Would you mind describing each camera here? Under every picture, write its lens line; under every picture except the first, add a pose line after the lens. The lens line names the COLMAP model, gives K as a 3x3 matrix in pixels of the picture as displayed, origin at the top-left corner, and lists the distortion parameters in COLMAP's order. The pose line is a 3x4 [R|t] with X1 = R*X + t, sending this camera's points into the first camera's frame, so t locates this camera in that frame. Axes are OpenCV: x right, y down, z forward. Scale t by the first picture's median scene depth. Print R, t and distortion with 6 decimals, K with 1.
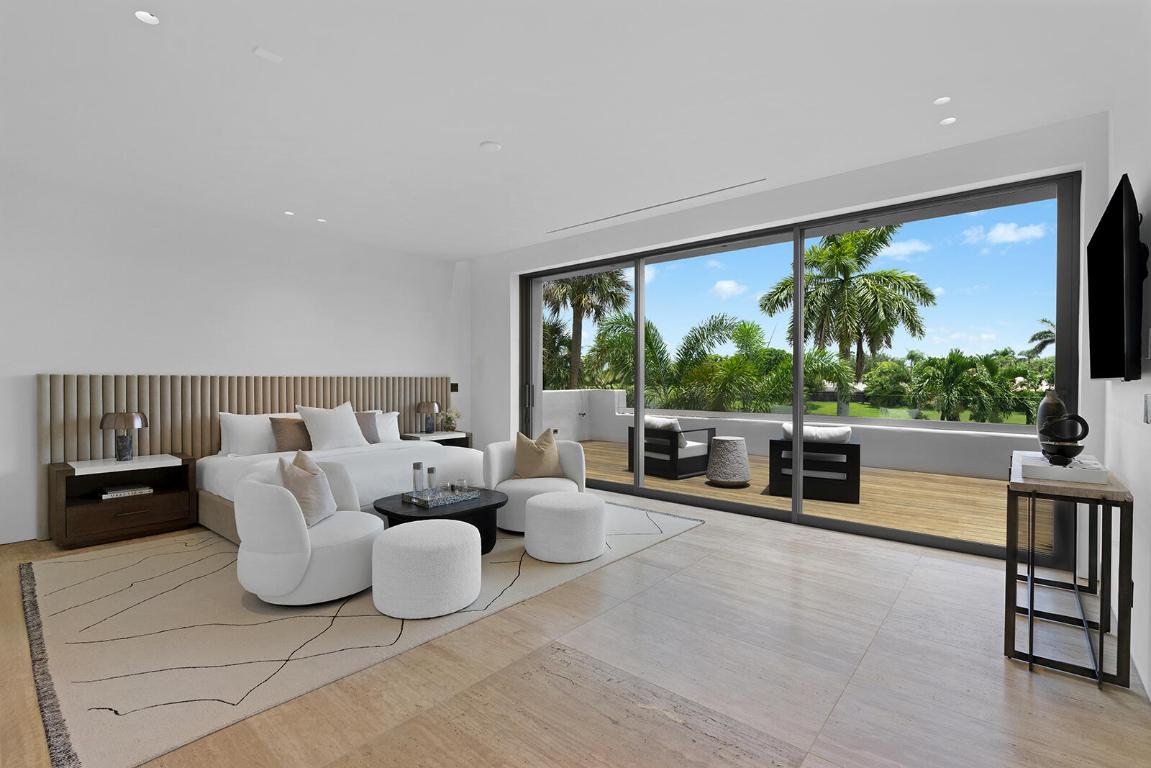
lens RADIAL K [[517.6, 0, 577.9], [0, 517.6, 384.7], [0, 0, 1]] dist [-0.001786, -0.000771]
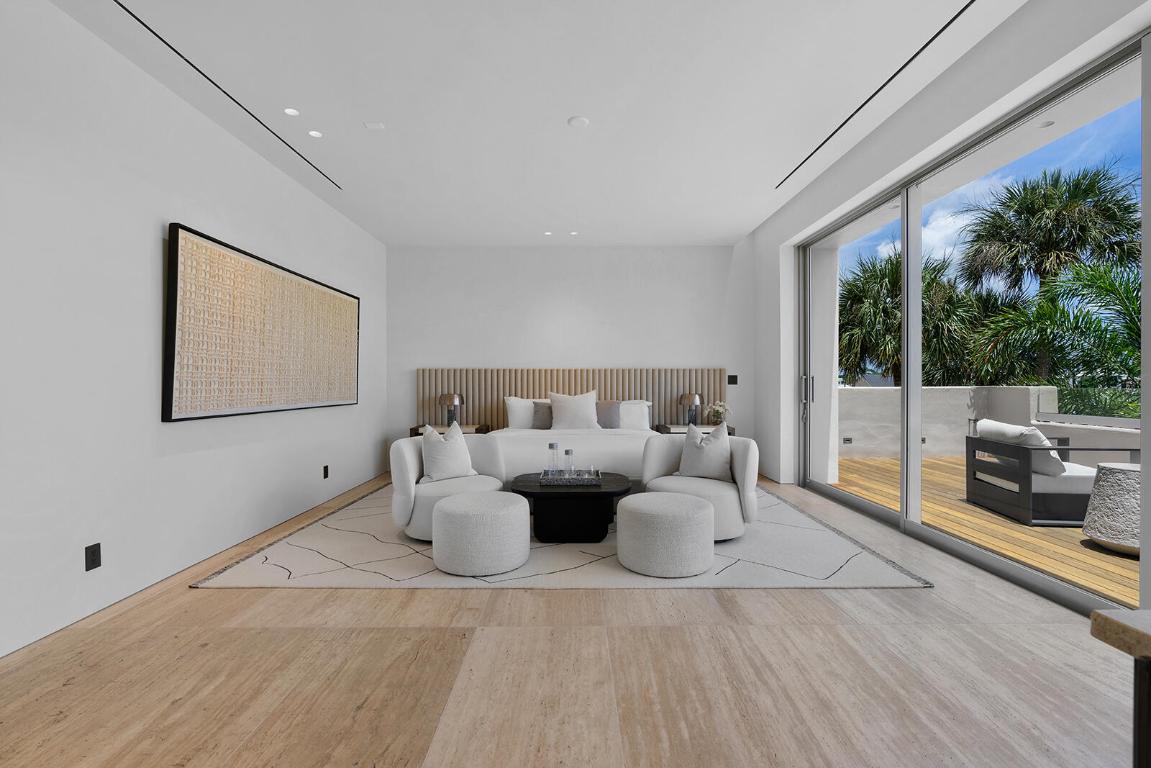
lens RADIAL K [[517.6, 0, 583.1], [0, 517.6, 385.0], [0, 0, 1]] dist [-0.001786, -0.000771]
pose [[0.661595, 0.000102, -0.749862, 0.412816], [-0.003148, 0.999992, -0.002641, 0.026789], [0.749855, 0.004108, 0.661589, 0.267214]]
